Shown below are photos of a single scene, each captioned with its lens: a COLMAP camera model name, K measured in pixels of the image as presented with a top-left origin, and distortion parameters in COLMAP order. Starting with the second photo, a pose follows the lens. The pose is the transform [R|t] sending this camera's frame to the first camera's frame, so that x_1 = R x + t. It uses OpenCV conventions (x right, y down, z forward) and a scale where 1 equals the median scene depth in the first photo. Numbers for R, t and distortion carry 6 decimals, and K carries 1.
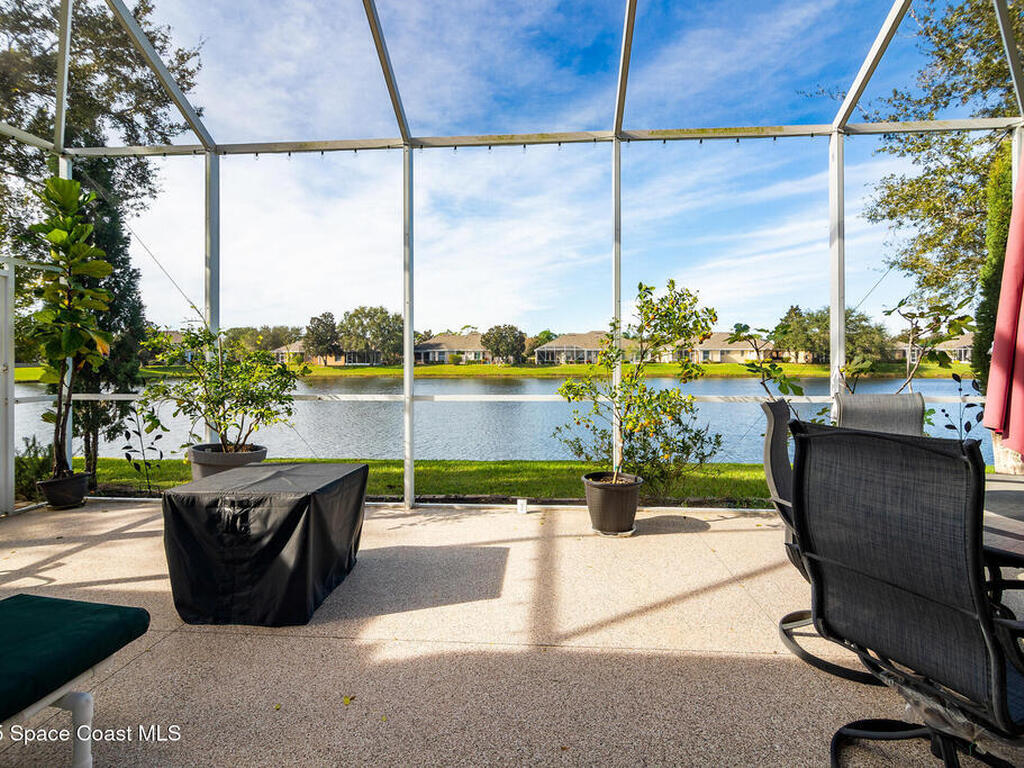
lens RADIAL K [[530.3, 0, 523.2], [0, 530.3, 367.4], [0, 0, 1]] dist [0.002747, -0.000066]
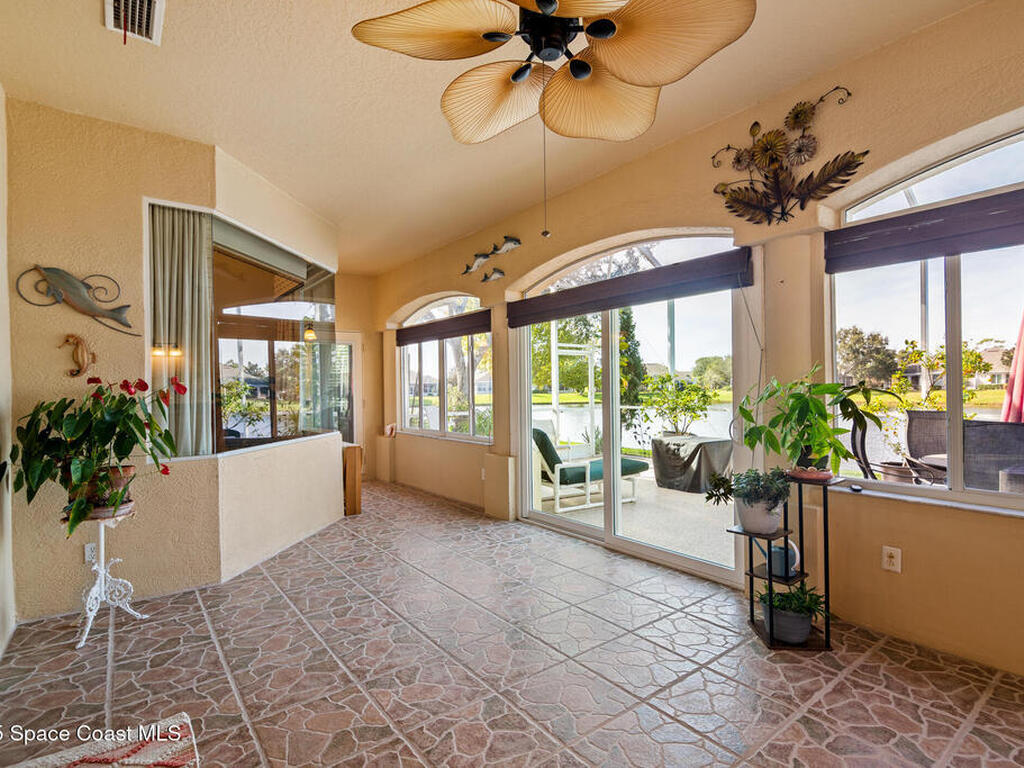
lens RADIAL K [[511.8, 0, 506.0], [0, 511.8, 385.4], [0, 0, 1]] dist [-0.000148, -0.000440]
pose [[0.647565, -0.010238, -0.761941, 0.489152], [-0.001890, 0.999885, -0.015042, 0.002091], [0.762008, 0.011181, 0.647471, -0.738924]]
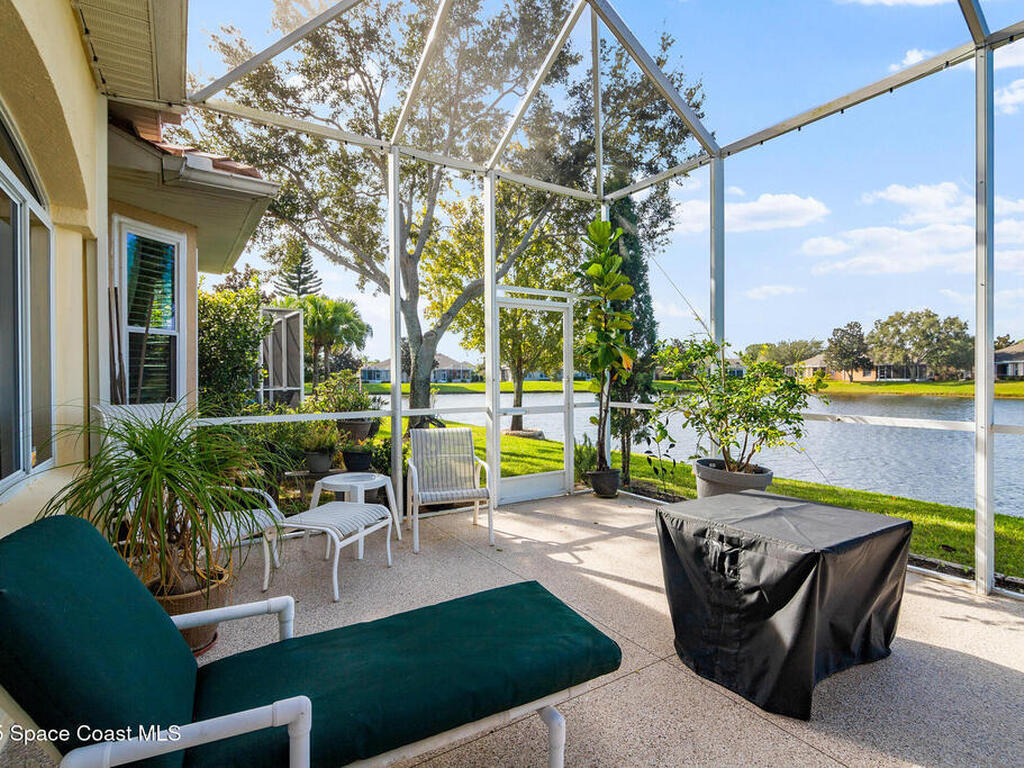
lens RADIAL K [[520.8, 0, 487.7], [0, 520.8, 374.3], [0, 0, 1]] dist [-0.038615, 0.010348]
pose [[0.562146, -0.002854, -0.827033, -0.042601], [-0.010212, 0.999894, -0.010392, 0.003386], [0.826975, 0.014287, 0.562057, 0.128462]]
